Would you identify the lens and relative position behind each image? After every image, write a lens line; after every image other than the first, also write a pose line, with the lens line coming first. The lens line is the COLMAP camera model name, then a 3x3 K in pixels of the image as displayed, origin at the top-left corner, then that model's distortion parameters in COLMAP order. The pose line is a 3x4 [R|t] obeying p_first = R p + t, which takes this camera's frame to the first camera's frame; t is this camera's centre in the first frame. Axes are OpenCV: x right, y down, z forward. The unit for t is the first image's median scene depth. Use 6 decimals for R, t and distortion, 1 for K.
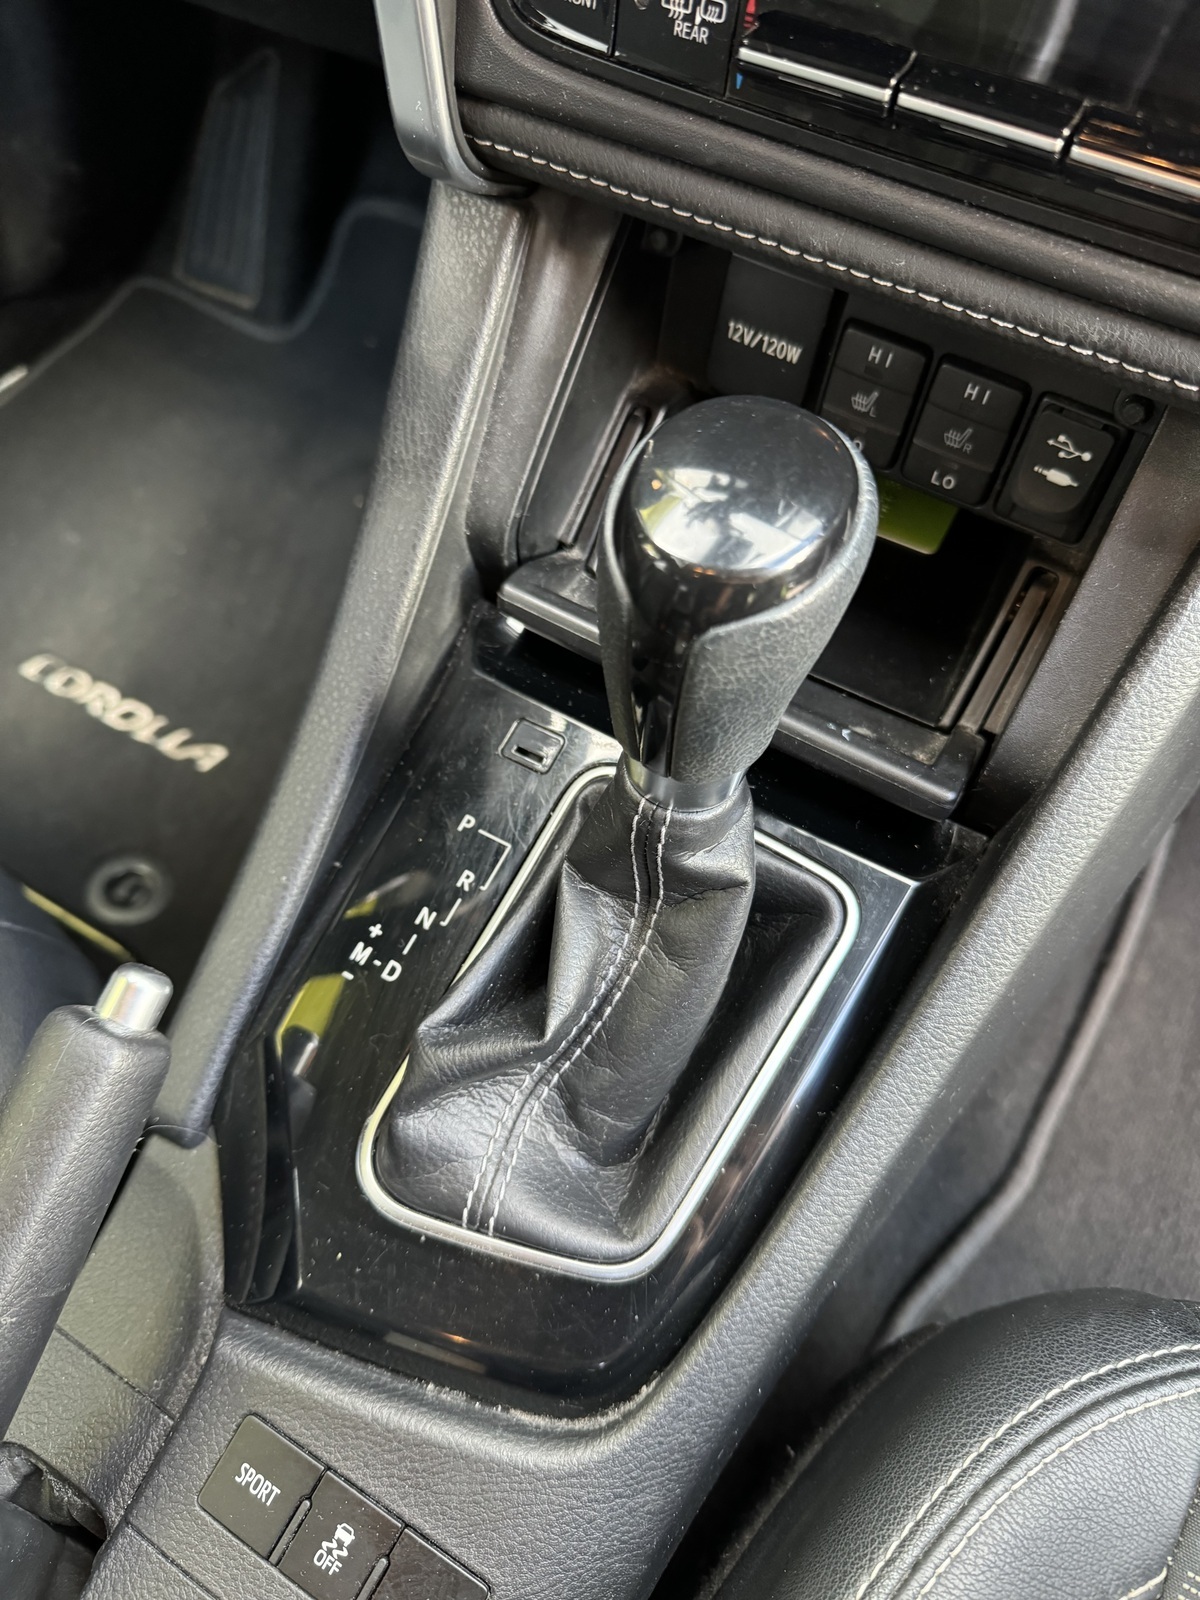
lens RADIAL K [[1137.9, 0, 601.3], [0, 1137.9, 797.8], [0, 0, 1]] dist [0.011706, 0.001056]
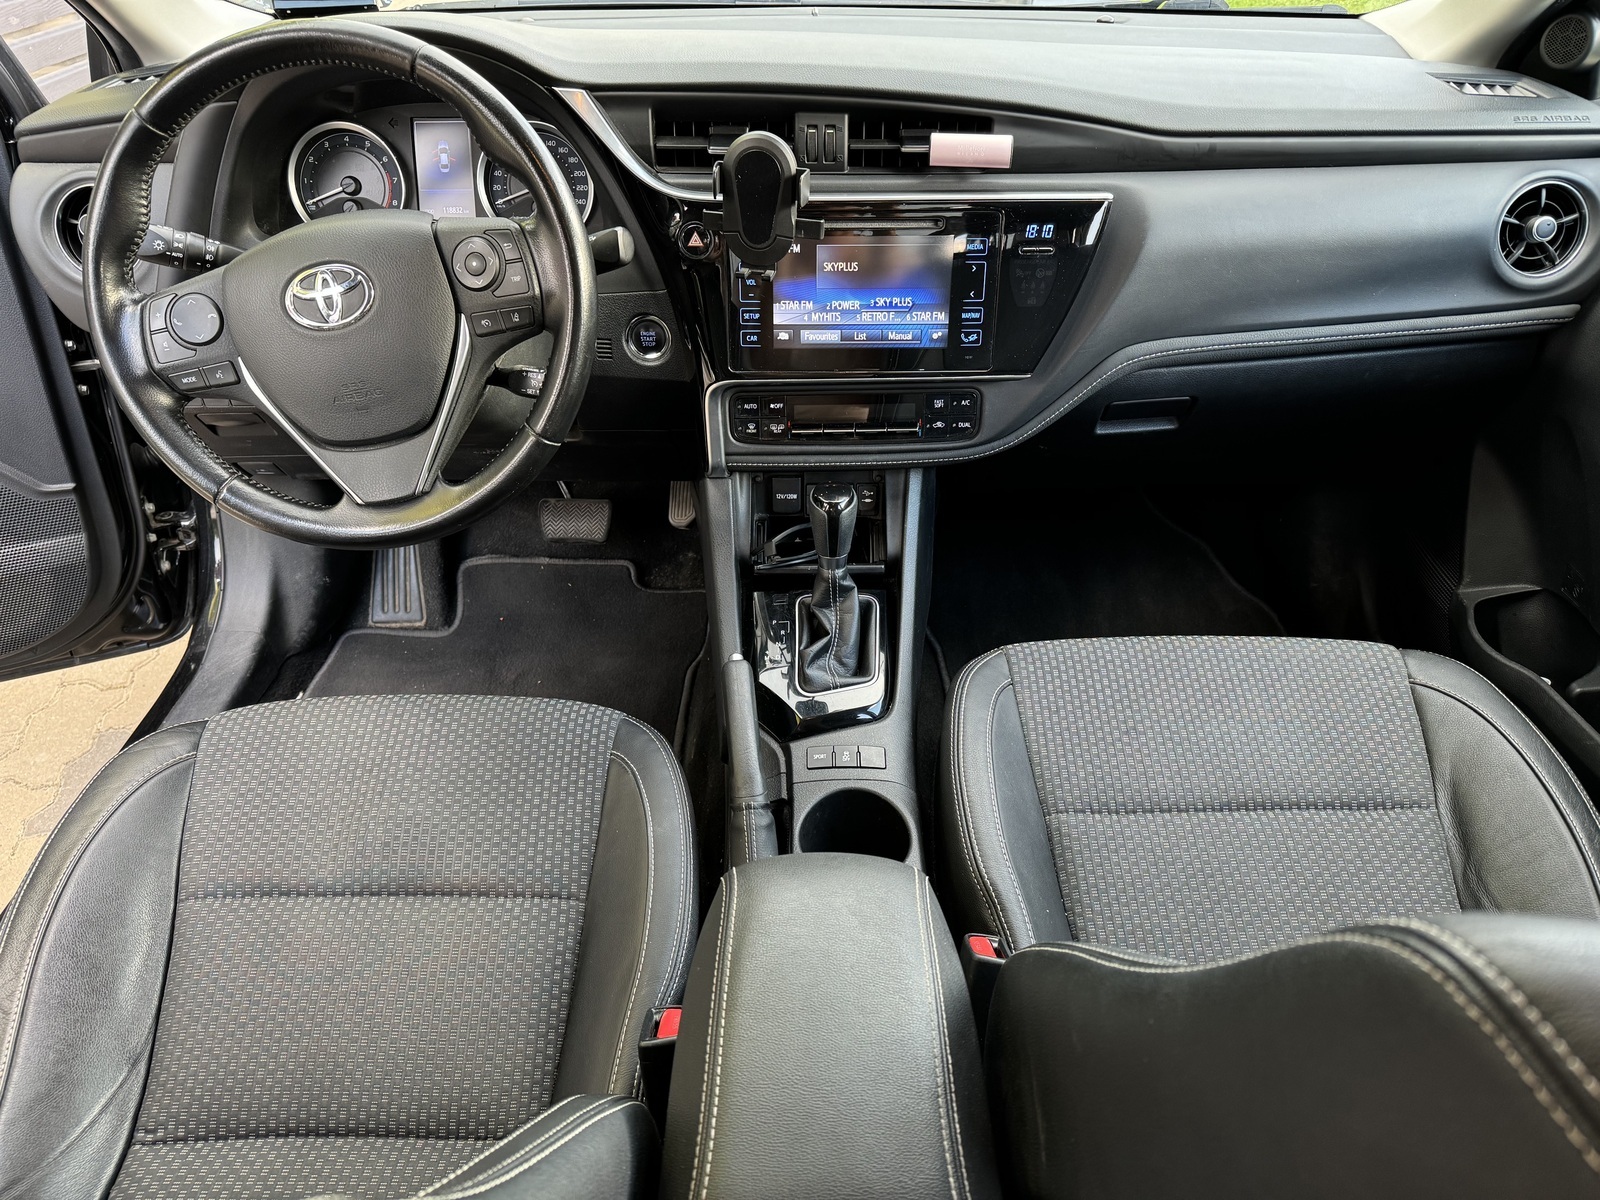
lens RADIAL K [[1137.9, 0, 800.4], [0, 1137.9, 601.0], [0, 0, 1]] dist [0.011706, 0.001056]
pose [[0.839584, -0.259704, 0.477129, -1.985408], [0.450634, 0.823454, -0.344750, 1.416524], [-0.303361, 0.504457, 0.808390, -2.233401]]
